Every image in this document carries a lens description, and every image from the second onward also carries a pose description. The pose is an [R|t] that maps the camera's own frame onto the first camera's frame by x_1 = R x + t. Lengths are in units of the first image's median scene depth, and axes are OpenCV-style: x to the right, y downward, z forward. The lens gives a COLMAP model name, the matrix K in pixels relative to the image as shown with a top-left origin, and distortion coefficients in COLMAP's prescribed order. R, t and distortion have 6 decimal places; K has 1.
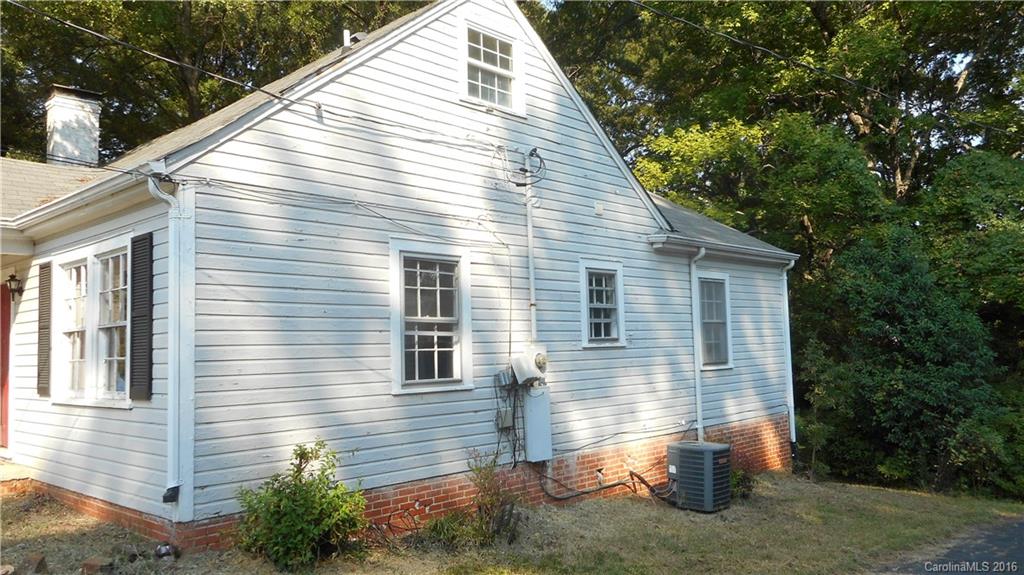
lens RADIAL K [[790.4, 0, 512.0], [0, 790.4, 287.5], [0, 0, 1]] dist [0.005342, 0.003542]
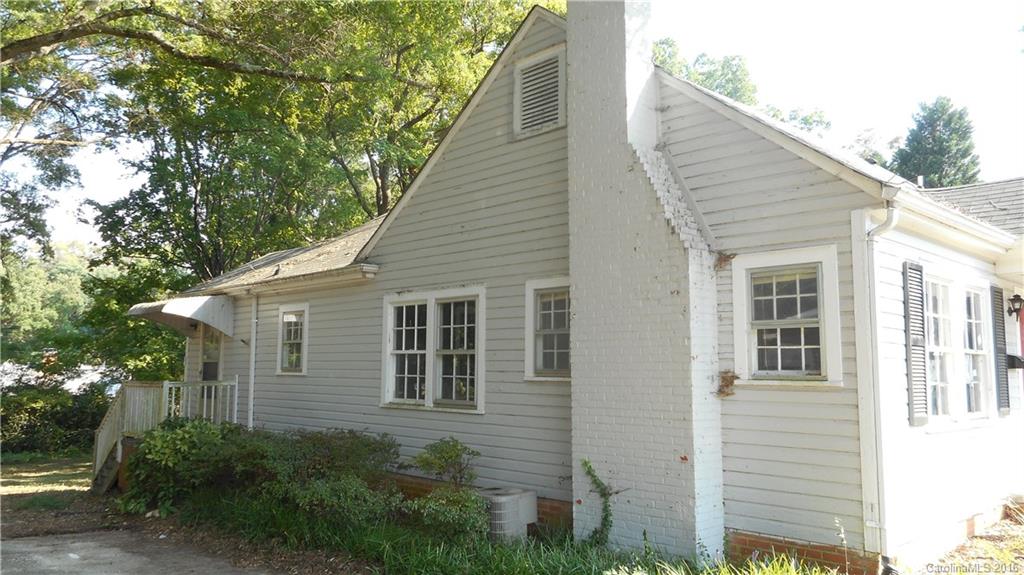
lens RADIAL K [[790.4, 0, 512.0], [0, 790.4, 287.5], [0, 0, 1]] dist [0.005342, 0.003542]
pose [[-0.055454, -0.089628, -0.994430, 1.041958], [0.054606, 0.994200, -0.092652, 0.056152], [0.996967, -0.059440, -0.050238, 1.094142]]
